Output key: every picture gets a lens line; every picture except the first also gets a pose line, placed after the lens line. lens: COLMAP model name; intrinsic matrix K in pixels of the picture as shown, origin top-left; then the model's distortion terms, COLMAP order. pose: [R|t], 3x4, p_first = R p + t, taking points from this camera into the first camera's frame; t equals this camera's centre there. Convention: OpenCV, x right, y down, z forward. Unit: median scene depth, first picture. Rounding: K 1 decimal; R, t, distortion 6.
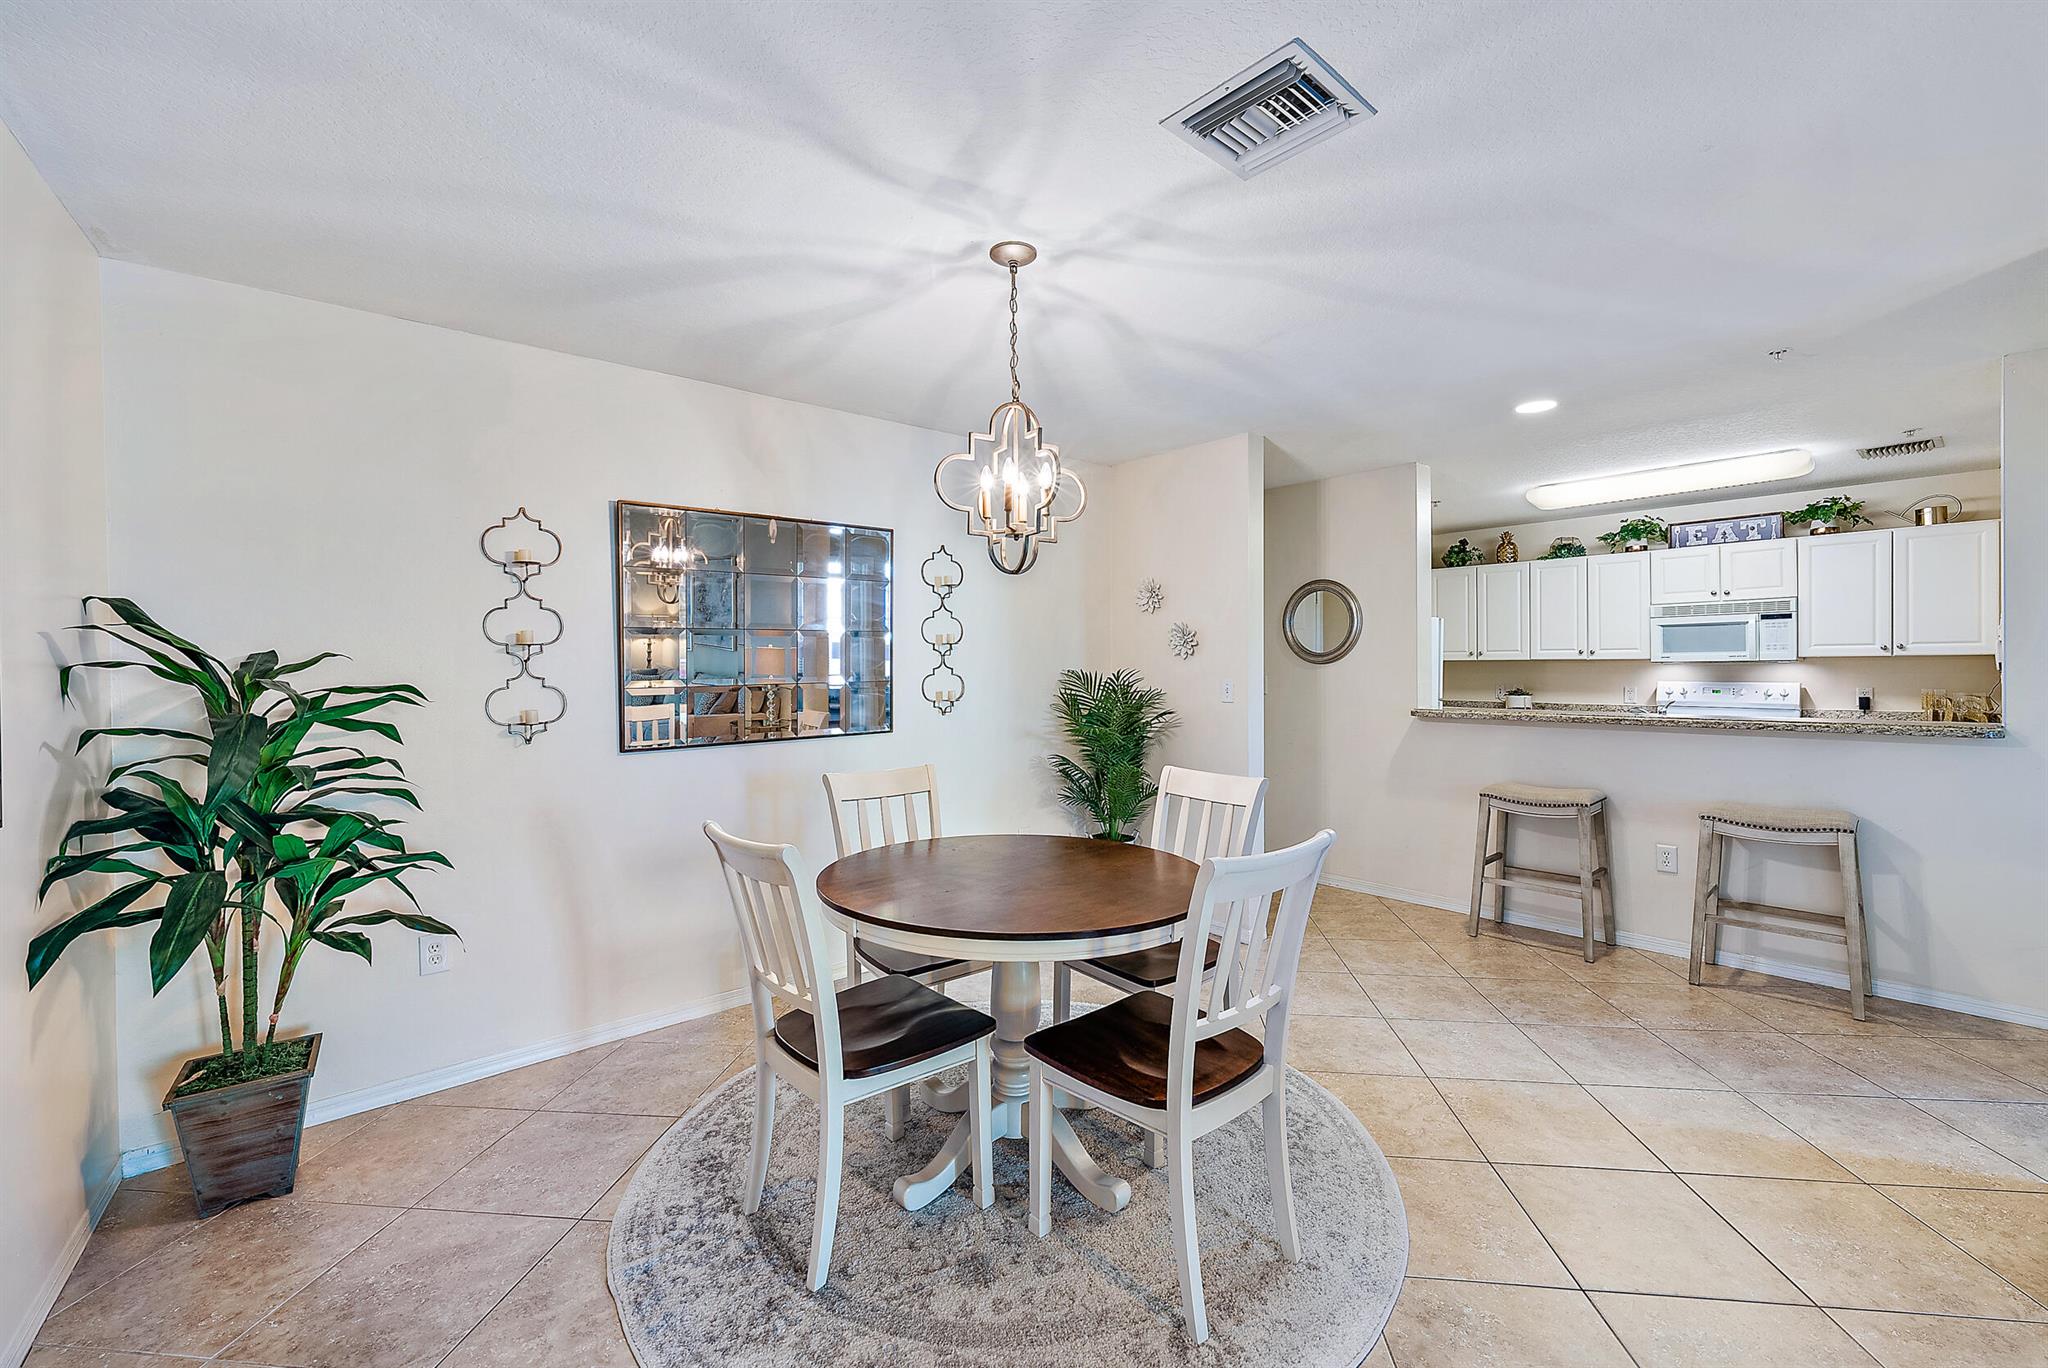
lens RADIAL K [[848.2, 0, 1024.0], [0, 848.2, 684.0], [0, 0, 1]] dist [0.000491, 0.000335]
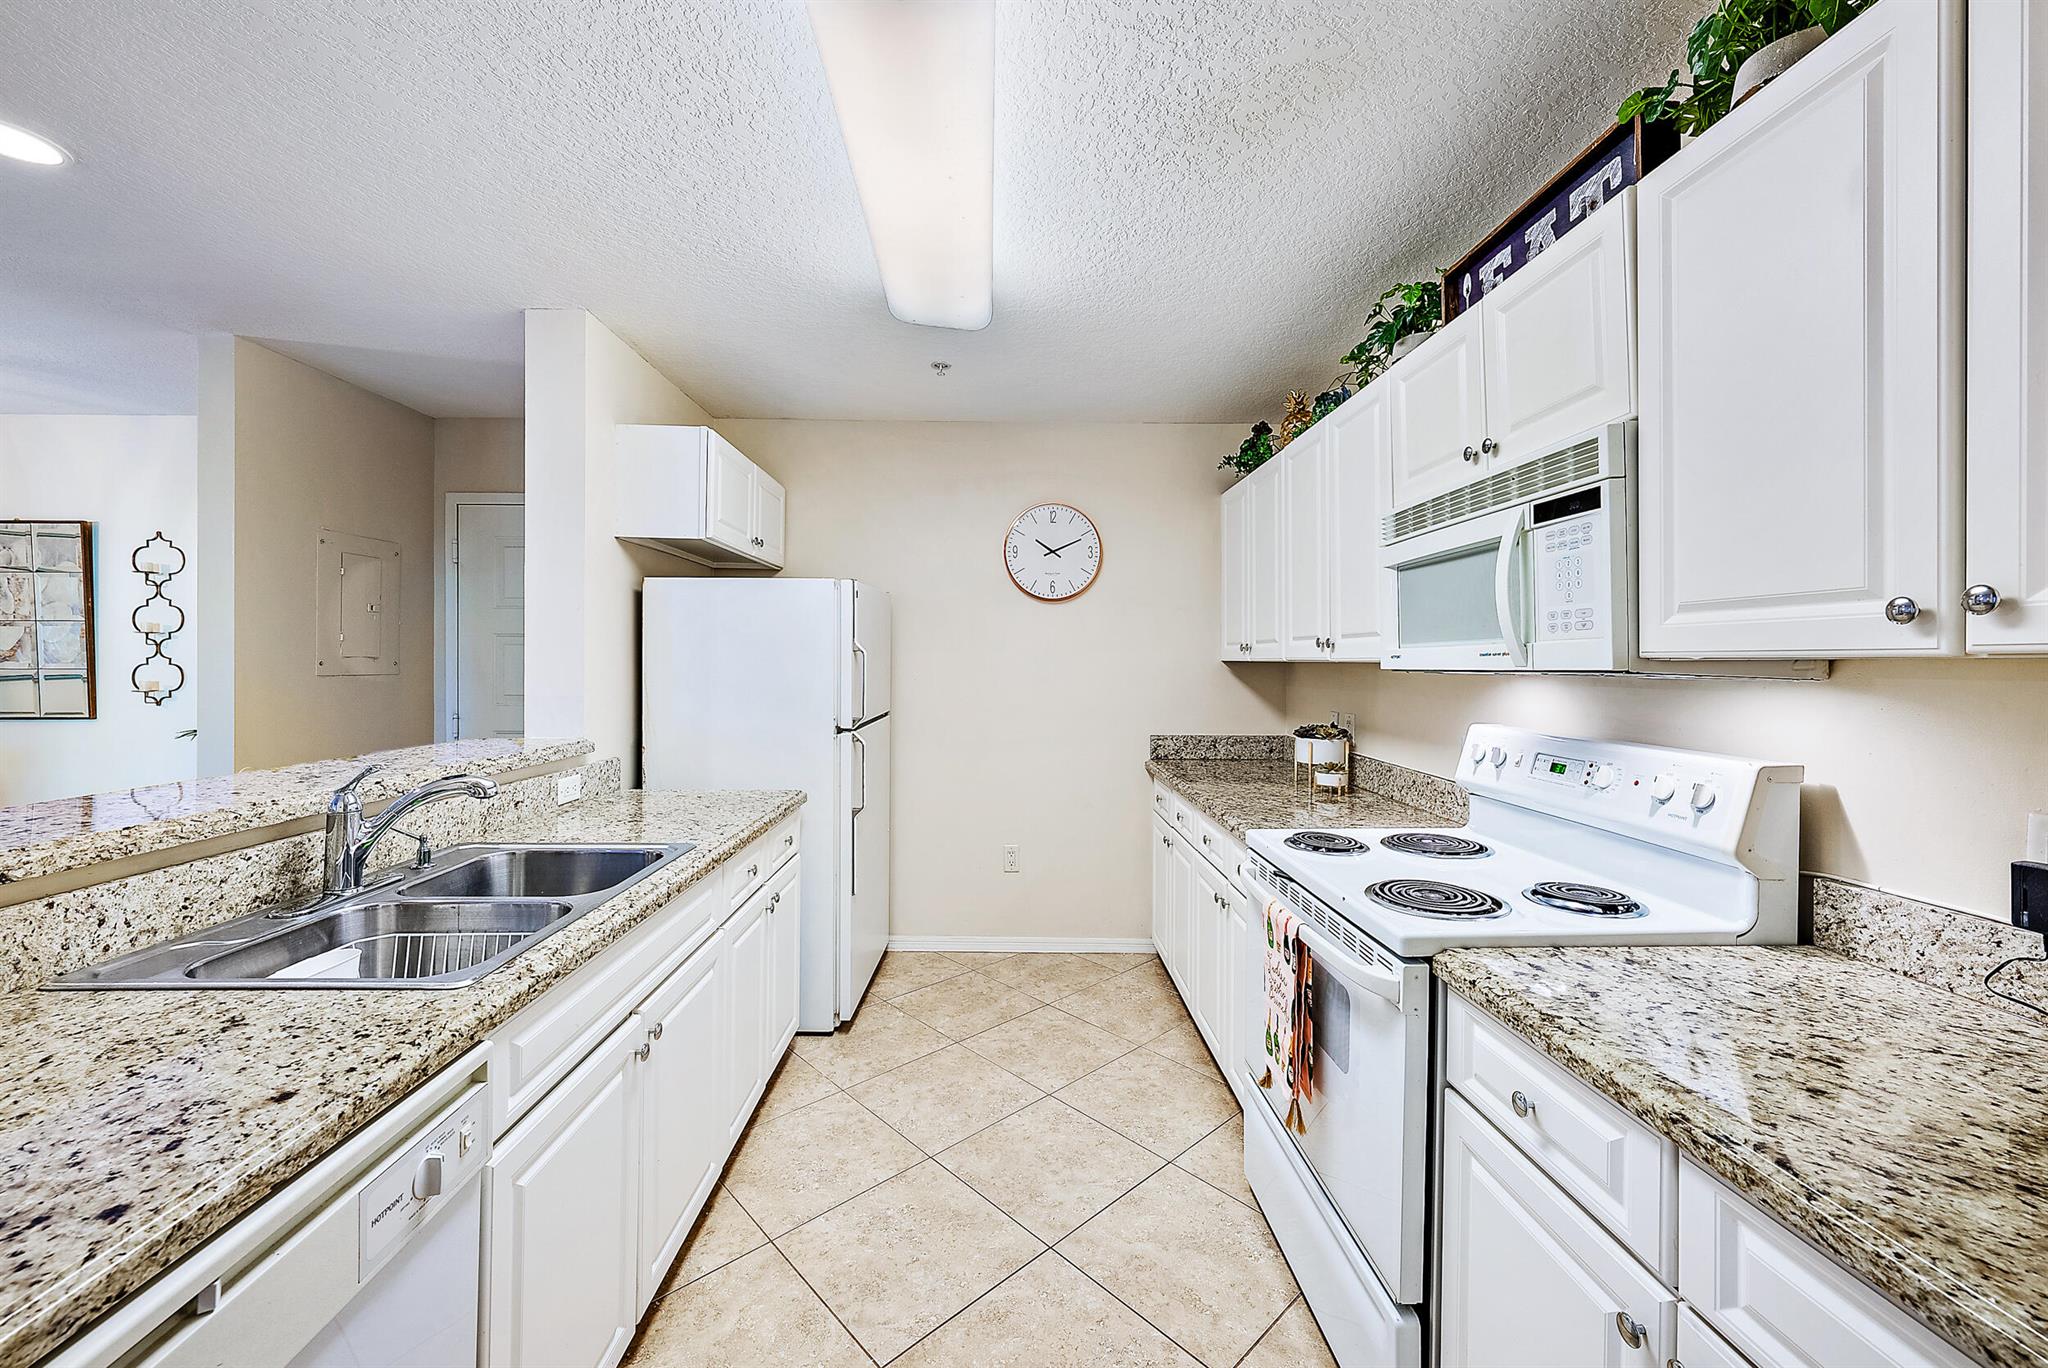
lens RADIAL K [[787.1, 0, 1024.8], [0, 787.1, 672.4], [0, 0, 1]] dist [-0.001358, -0.000289]
pose [[0.770475, 0.023126, -0.637050, 0.893472], [-0.029203, 0.999573, 0.000967, -0.021888], [0.636801, 0.017859, 0.770822, 0.687413]]
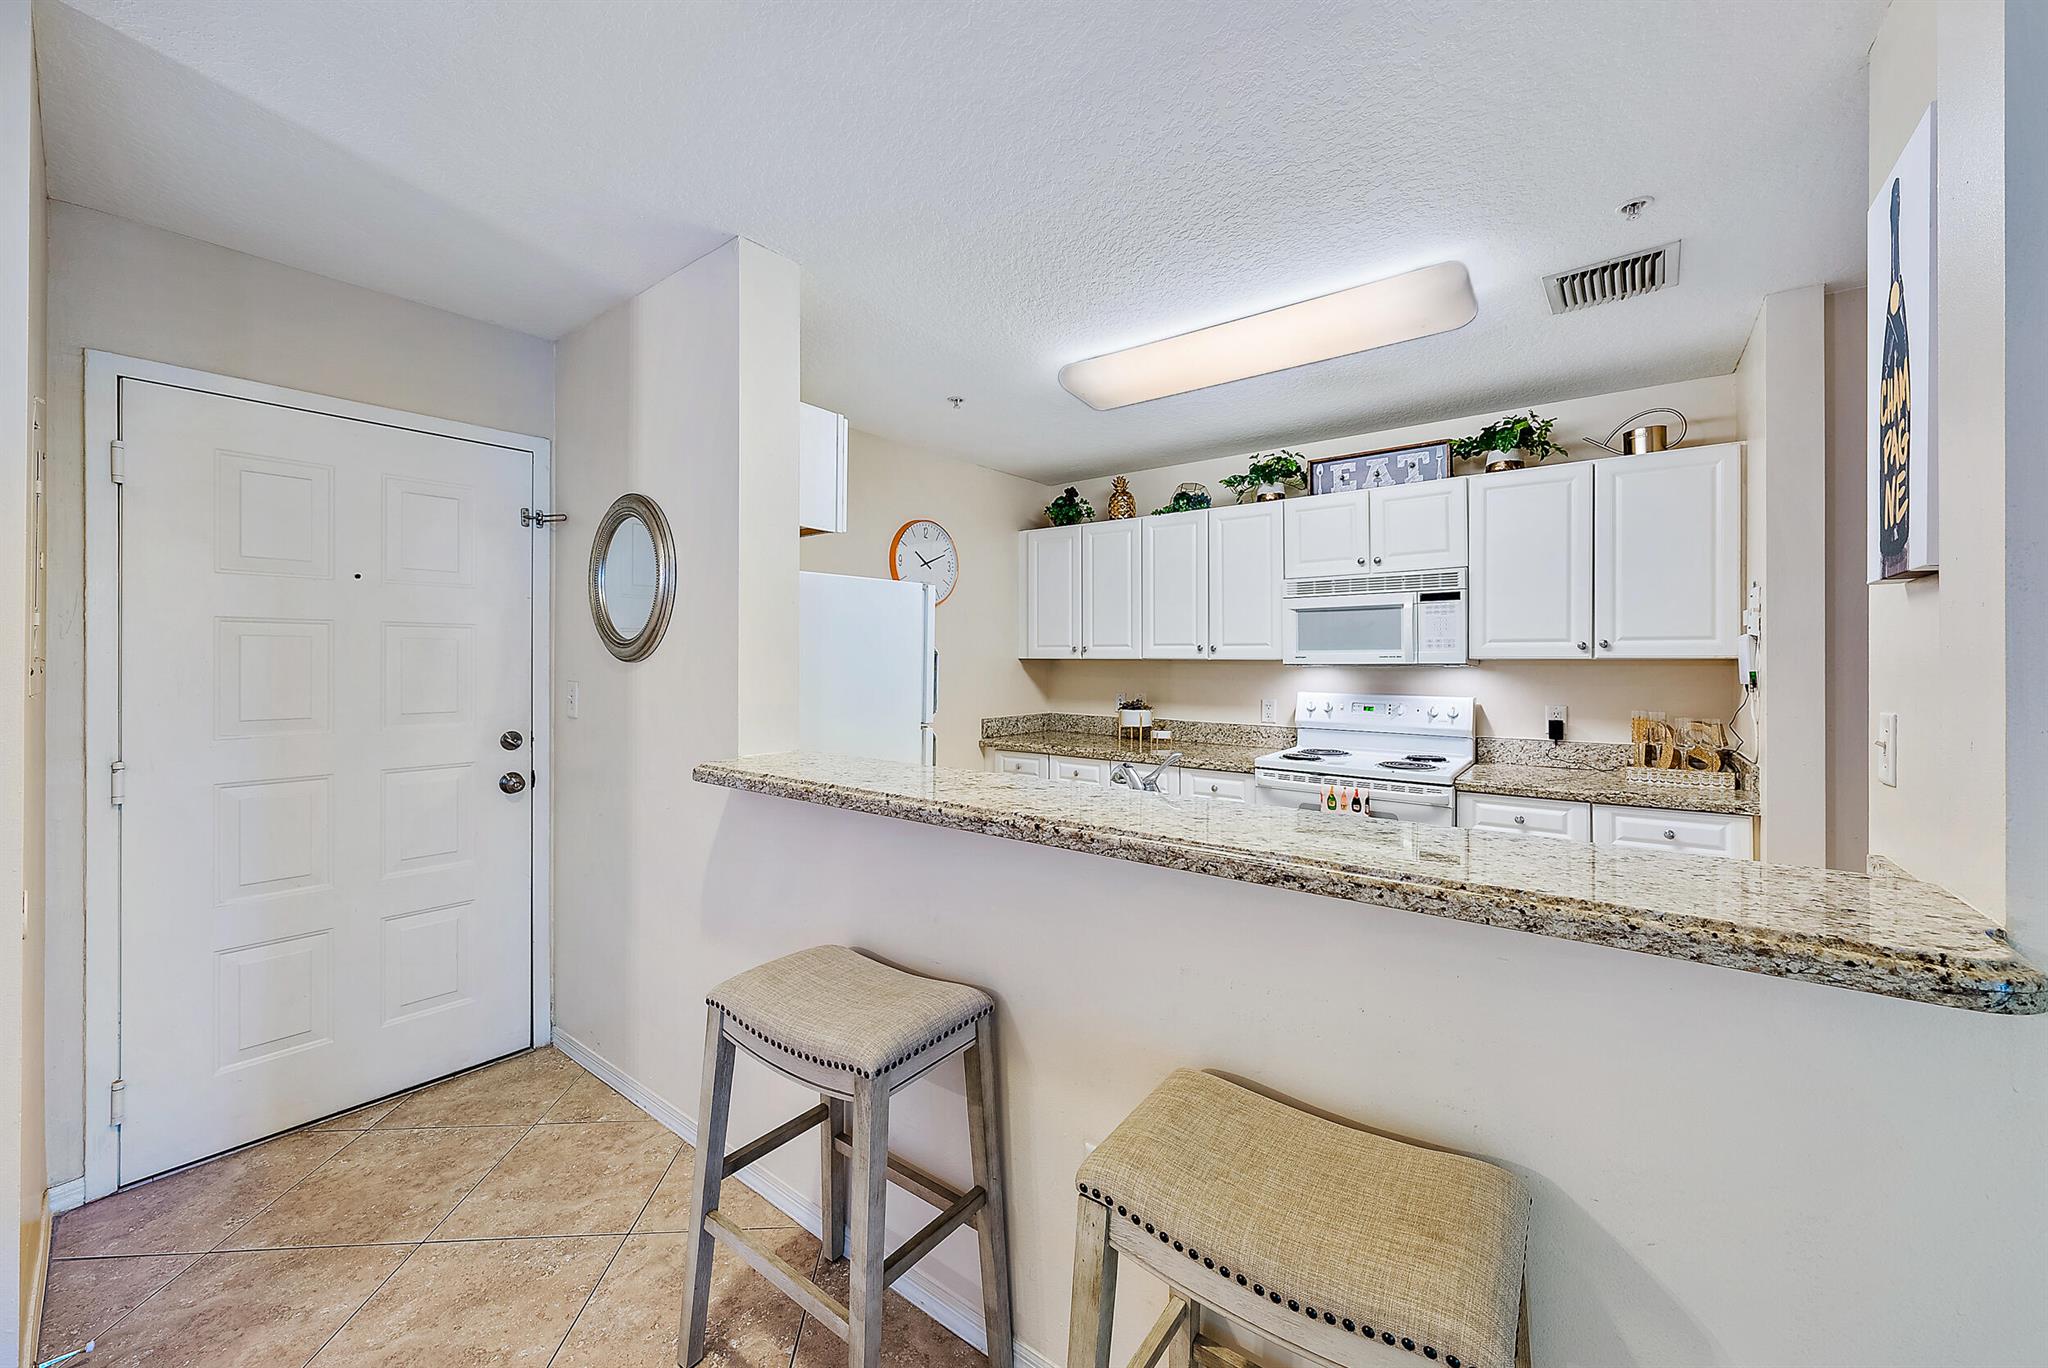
lens RADIAL K [[787.1, 0, 1024.8], [0, 787.1, 672.4], [0, 0, 1]] dist [-0.001358, -0.000289]
pose [[0.982945, 0.008341, 0.183709, 0.453126], [-0.007027, 0.999945, -0.007803, -0.014029], [-0.183763, 0.006379, 0.982950, 0.455741]]
